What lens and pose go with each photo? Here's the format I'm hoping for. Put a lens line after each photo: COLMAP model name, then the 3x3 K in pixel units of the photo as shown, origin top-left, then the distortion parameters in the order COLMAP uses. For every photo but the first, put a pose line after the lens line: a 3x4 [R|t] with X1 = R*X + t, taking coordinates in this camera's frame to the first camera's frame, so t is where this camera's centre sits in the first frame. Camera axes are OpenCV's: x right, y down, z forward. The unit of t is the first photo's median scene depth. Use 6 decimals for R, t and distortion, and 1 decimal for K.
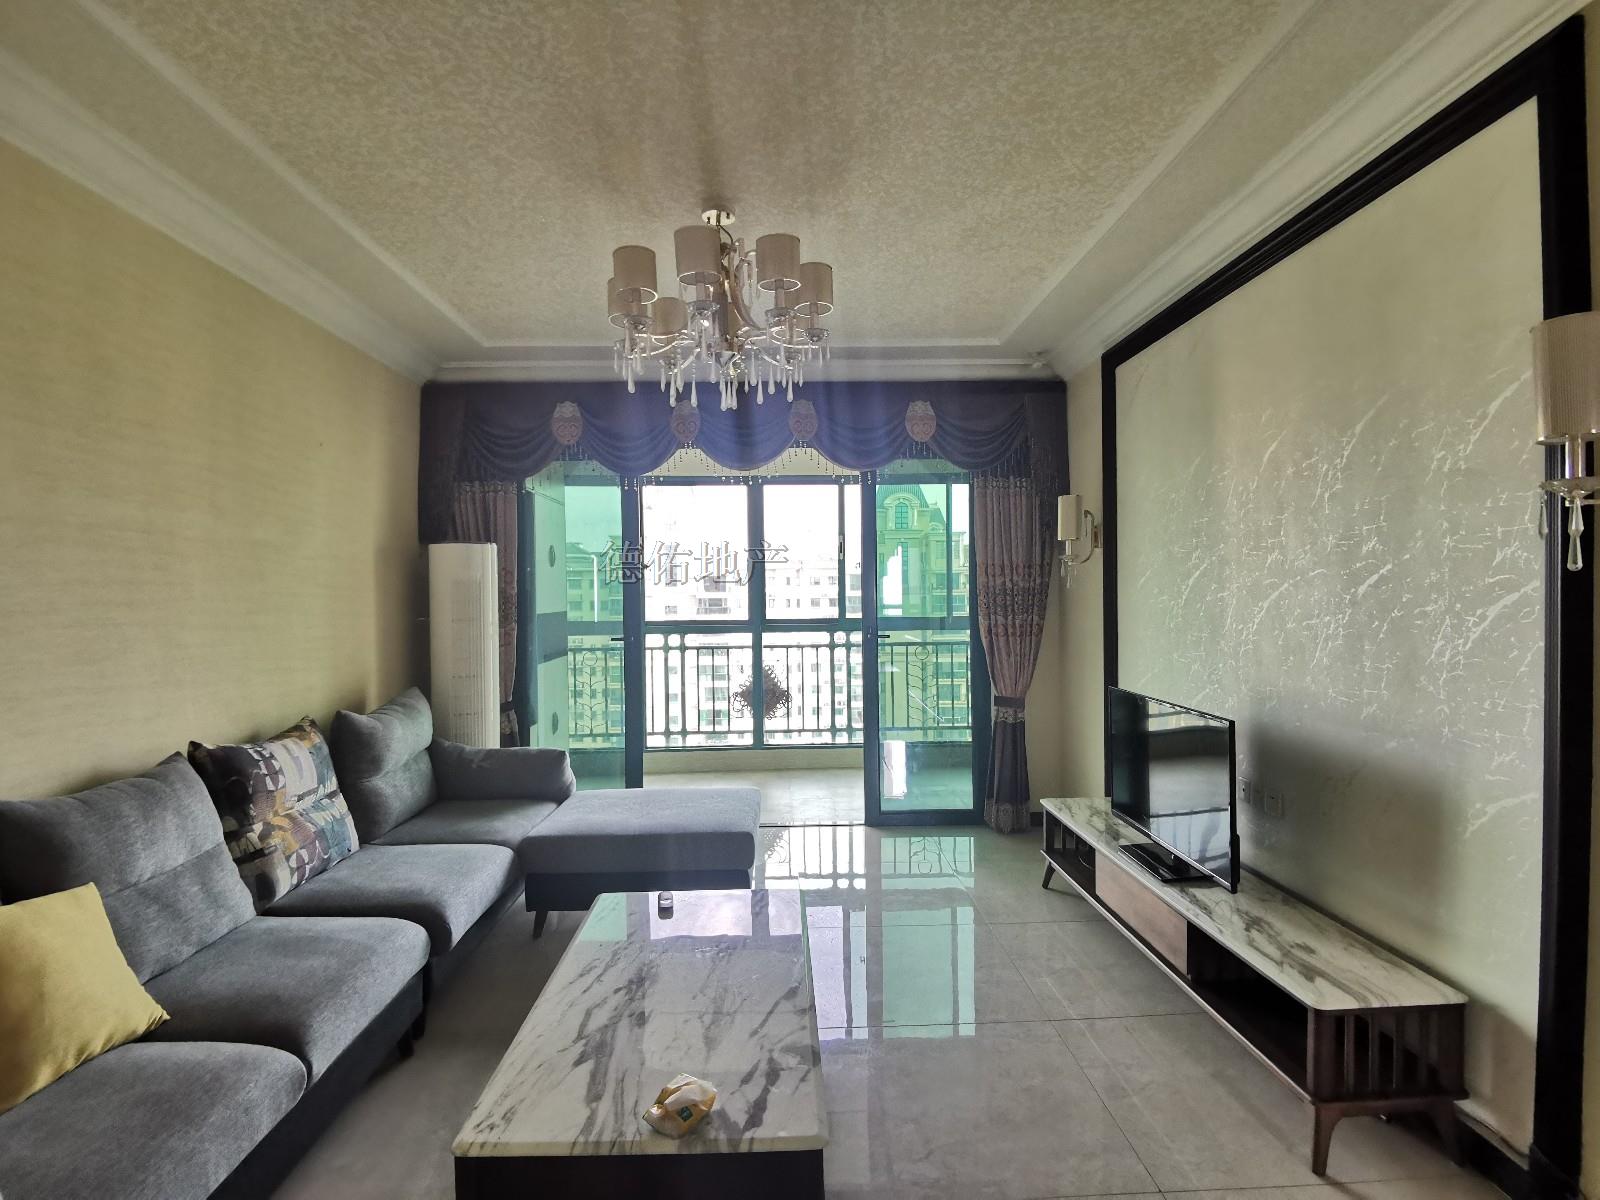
lens RADIAL K [[808.2, 0, 800.0], [0, 808.2, 600.0], [0, 0, 1]] dist [-0.001151, 0.000004]
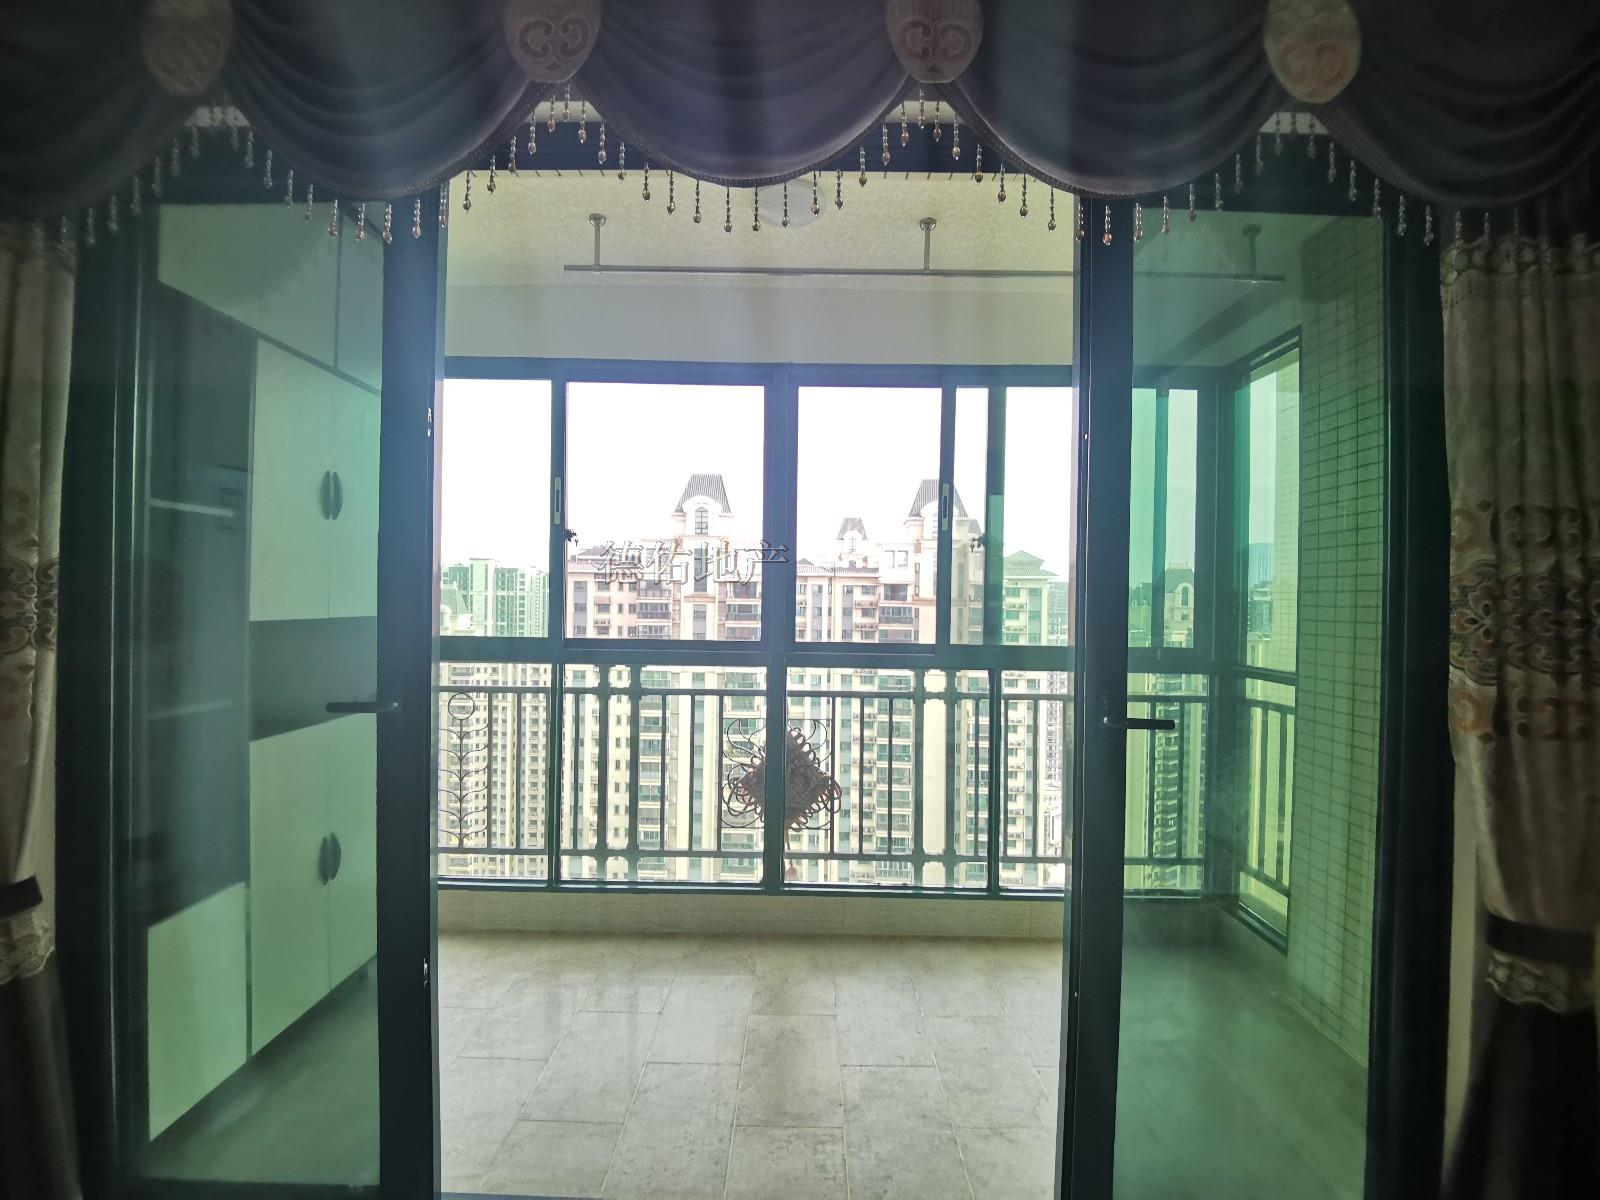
lens RADIAL K [[808.2, 0, 800.0], [0, 808.2, 600.0], [0, 0, 1]] dist [-0.001151, 0.000004]
pose [[0.998866, 0.028814, -0.037892, -0.019816], [-0.029216, 0.999522, -0.010083, 0.001995], [0.037583, 0.011178, 0.999231, 0.481884]]
